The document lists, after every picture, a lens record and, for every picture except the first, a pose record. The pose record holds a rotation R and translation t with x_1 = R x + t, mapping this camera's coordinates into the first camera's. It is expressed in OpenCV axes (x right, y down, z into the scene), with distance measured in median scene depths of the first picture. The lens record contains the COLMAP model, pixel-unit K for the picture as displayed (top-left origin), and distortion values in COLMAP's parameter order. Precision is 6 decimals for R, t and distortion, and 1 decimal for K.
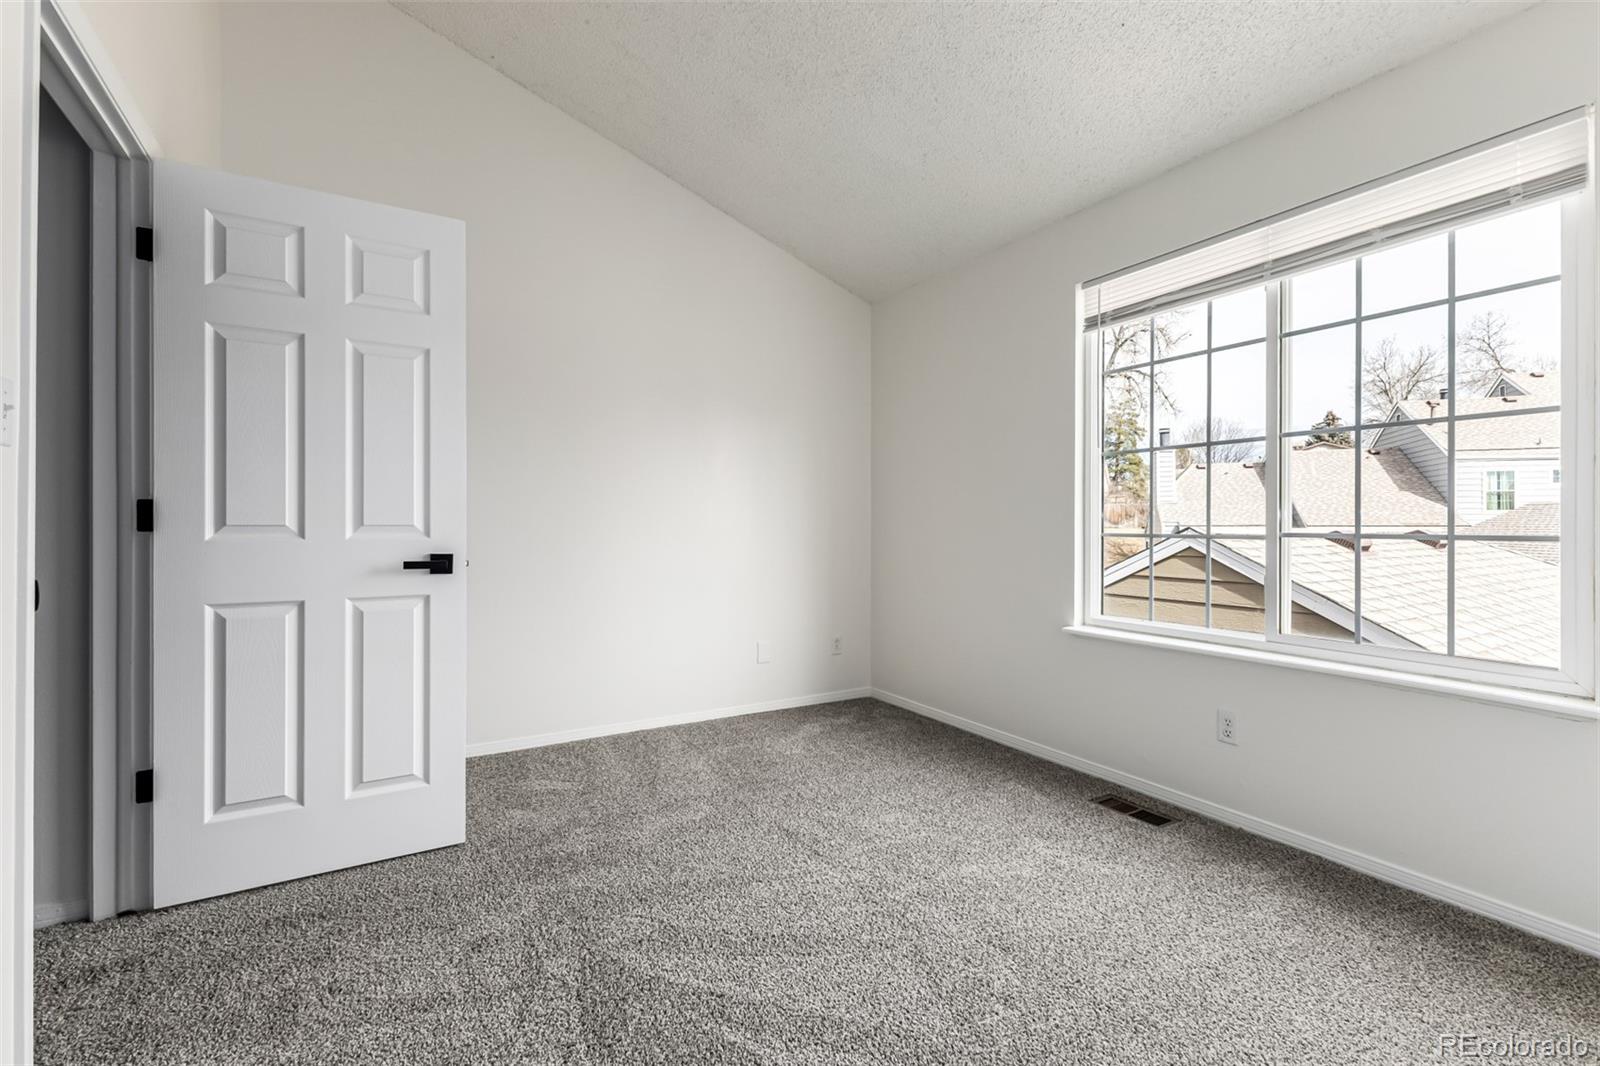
lens RADIAL K [[687.1, 0, 801.2], [0, 687.1, 530.8], [0, 0, 1]] dist [0.001619, -0.000005]
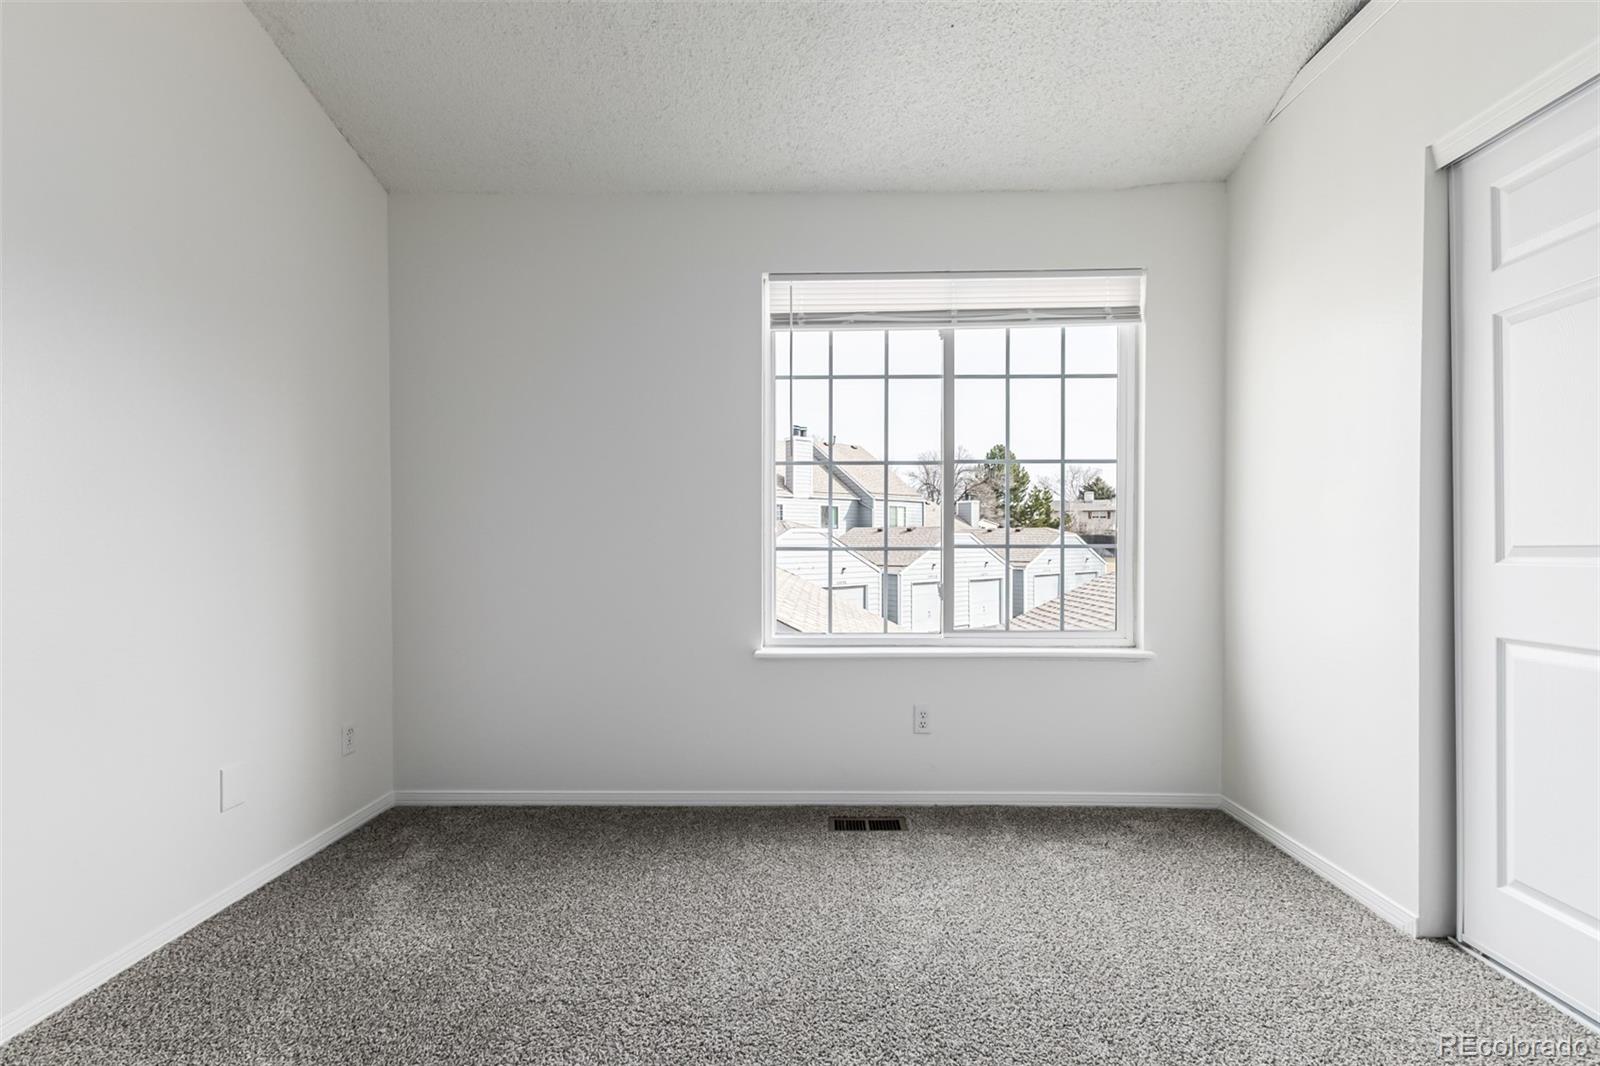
lens RADIAL K [[682.0, 0, 802.8], [0, 682.0, 558.9], [0, 0, 1]] dist [0.002333, -0.000155]
pose [[0.523539, -0.019680, 0.851774, -0.372628], [0.011572, 0.999805, 0.015987, 0.005218], [-0.851923, 0.001487, 0.523665, 0.522890]]
